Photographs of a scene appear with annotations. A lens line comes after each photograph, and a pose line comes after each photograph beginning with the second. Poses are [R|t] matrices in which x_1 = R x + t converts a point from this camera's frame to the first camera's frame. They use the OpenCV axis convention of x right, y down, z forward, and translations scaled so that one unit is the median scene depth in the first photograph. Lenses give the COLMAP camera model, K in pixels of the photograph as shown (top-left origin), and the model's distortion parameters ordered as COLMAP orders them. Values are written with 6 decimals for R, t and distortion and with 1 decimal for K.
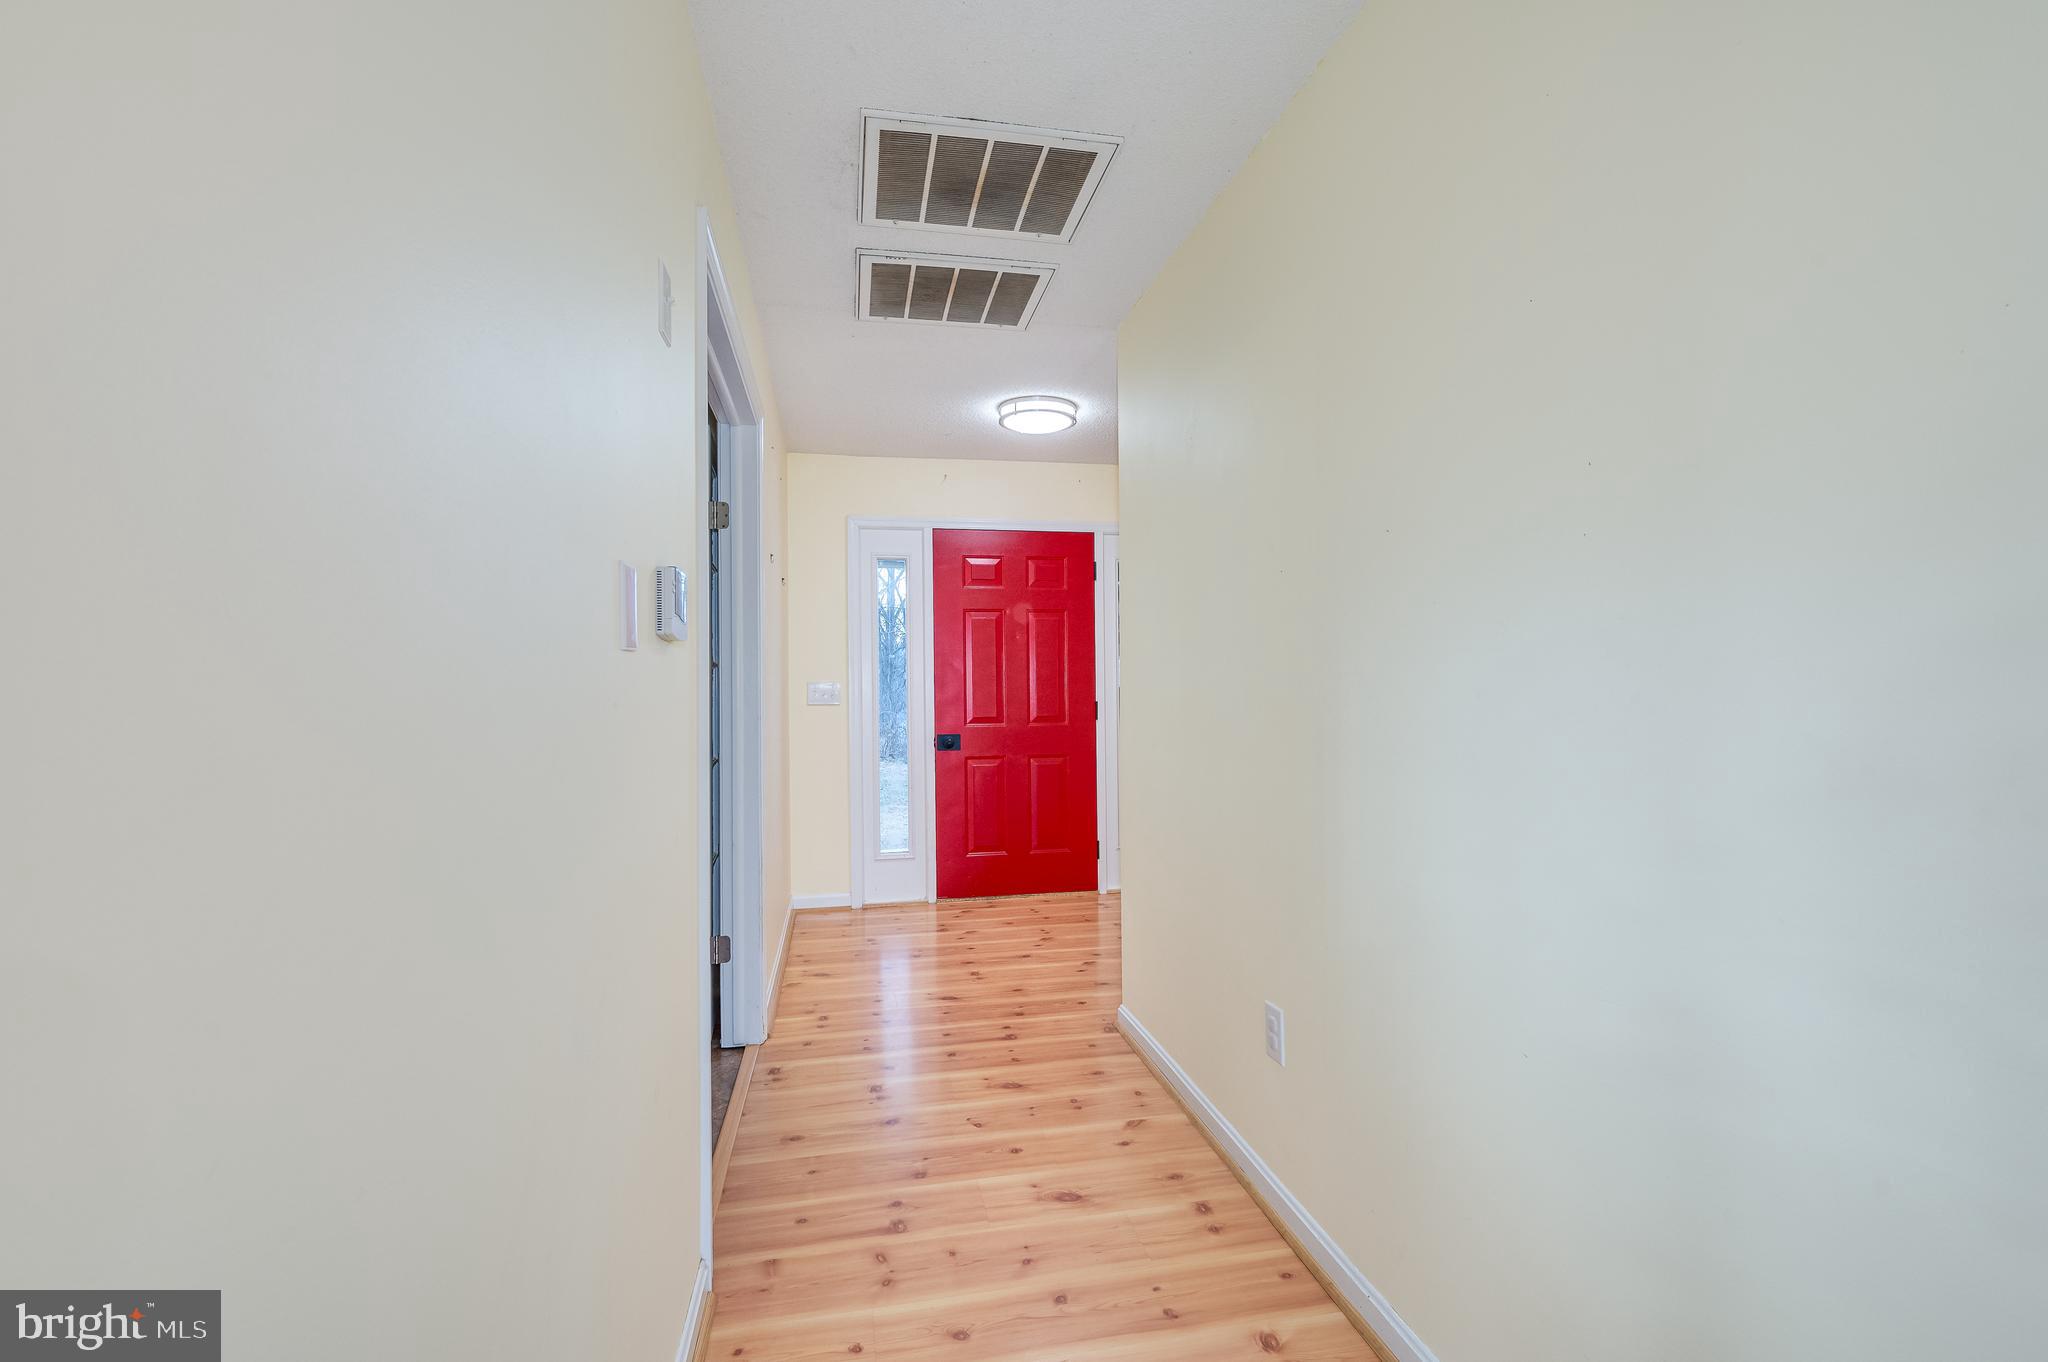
lens RADIAL K [[906.6, 0, 1026.6], [0, 906.6, 681.6], [0, 0, 1]] dist [-0.003633, -0.000207]
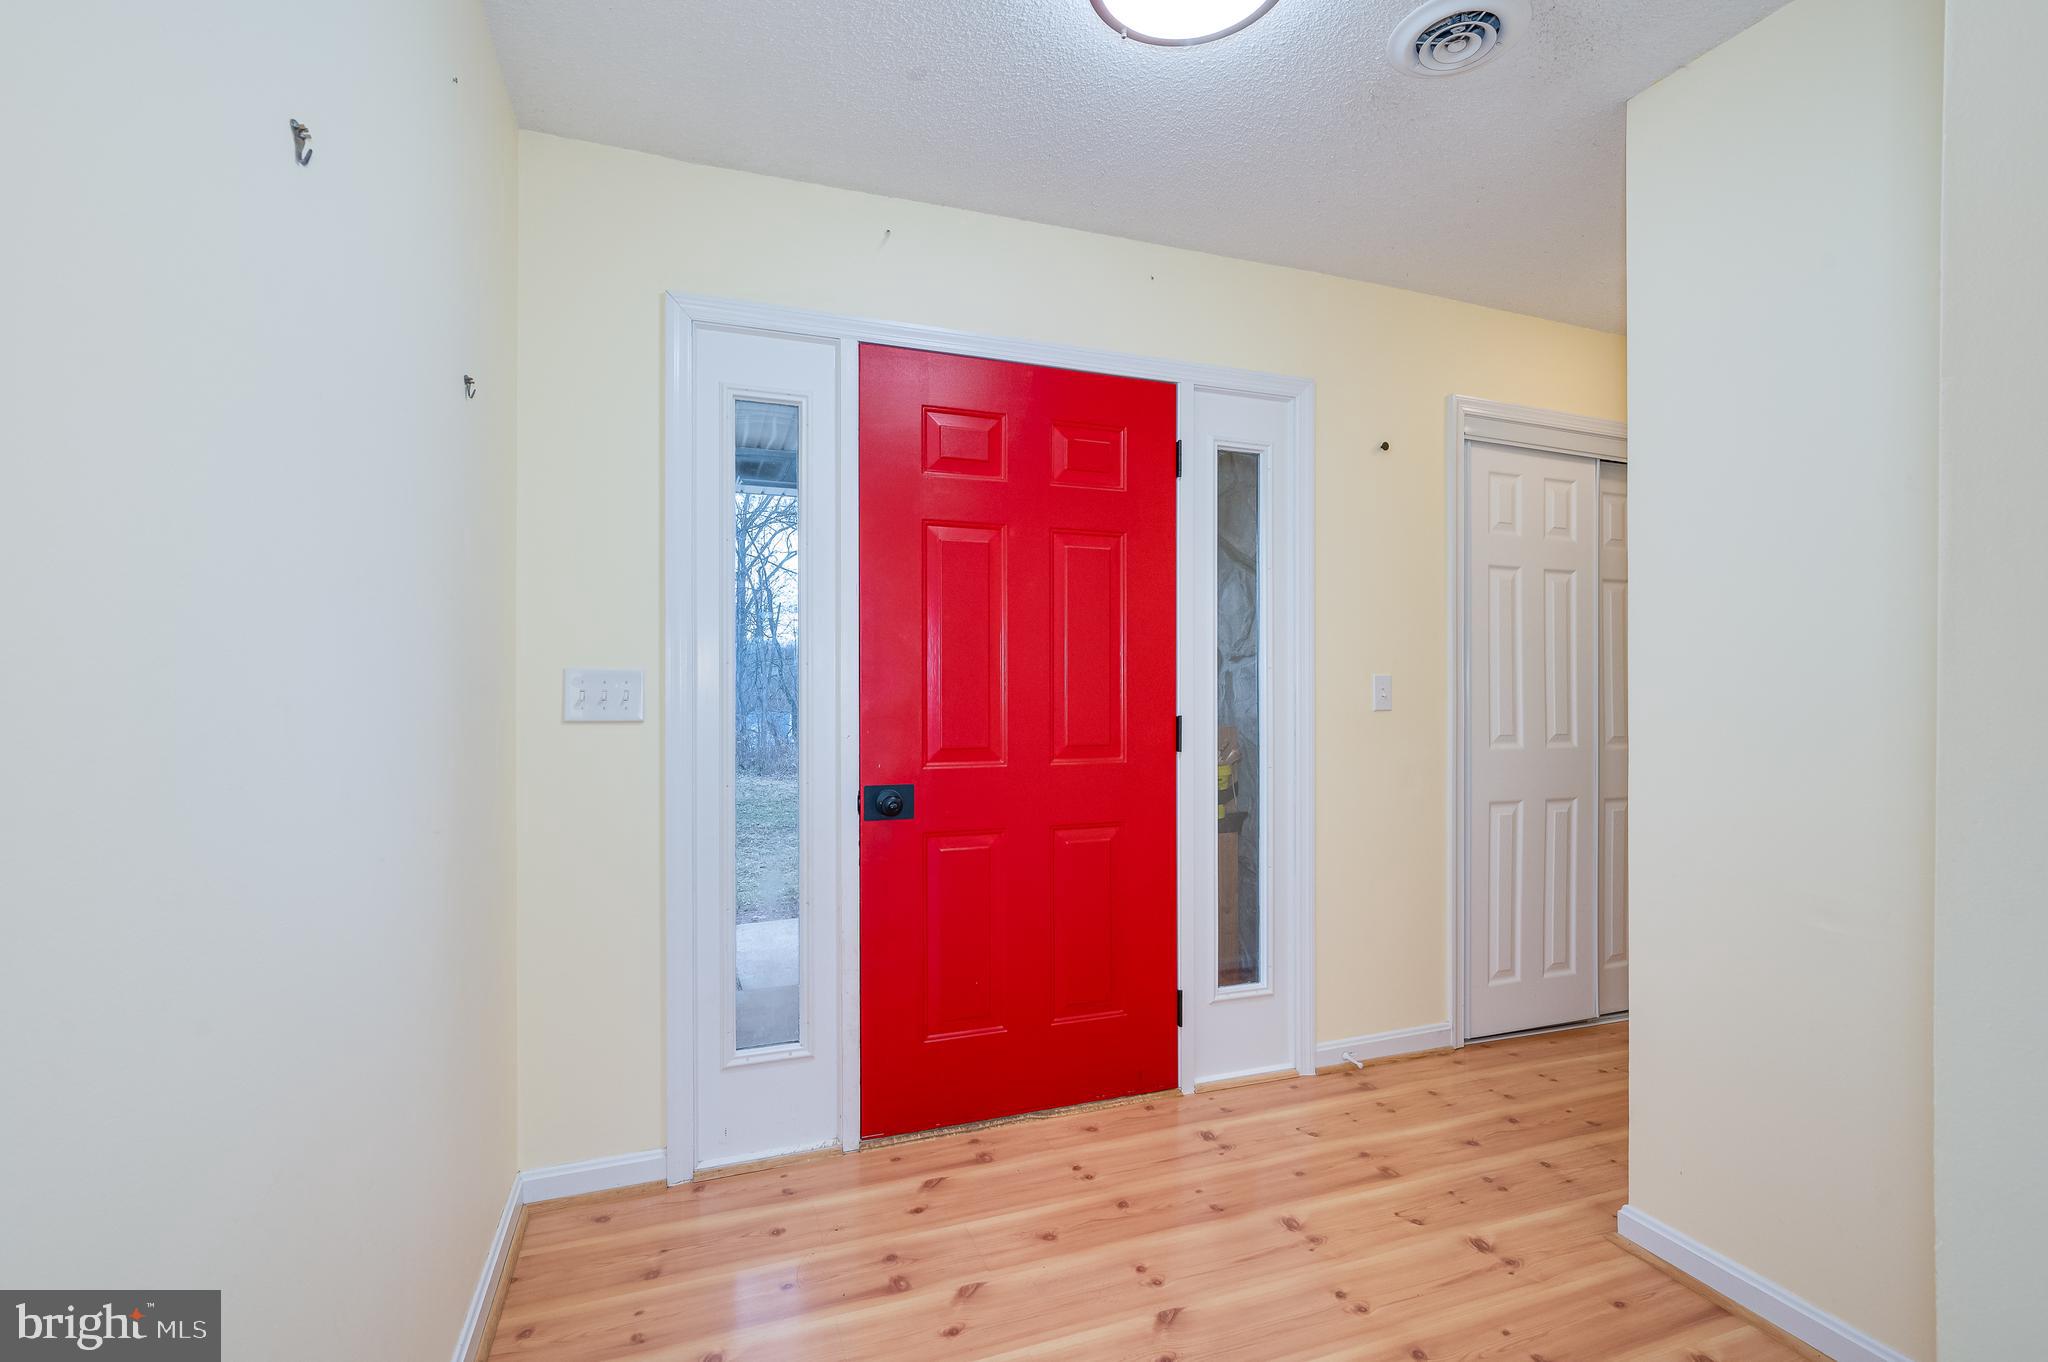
lens RADIAL K [[906.6, 0, 1017.9], [0, 906.6, 690.2], [0, 0, 1]] dist [-0.003633, -0.000207]
pose [[0.989931, 0.009331, 0.141240, -0.086305], [-0.009790, 0.999949, 0.002555, 0.007577], [-0.141209, -0.003912, 0.989972, 0.527014]]
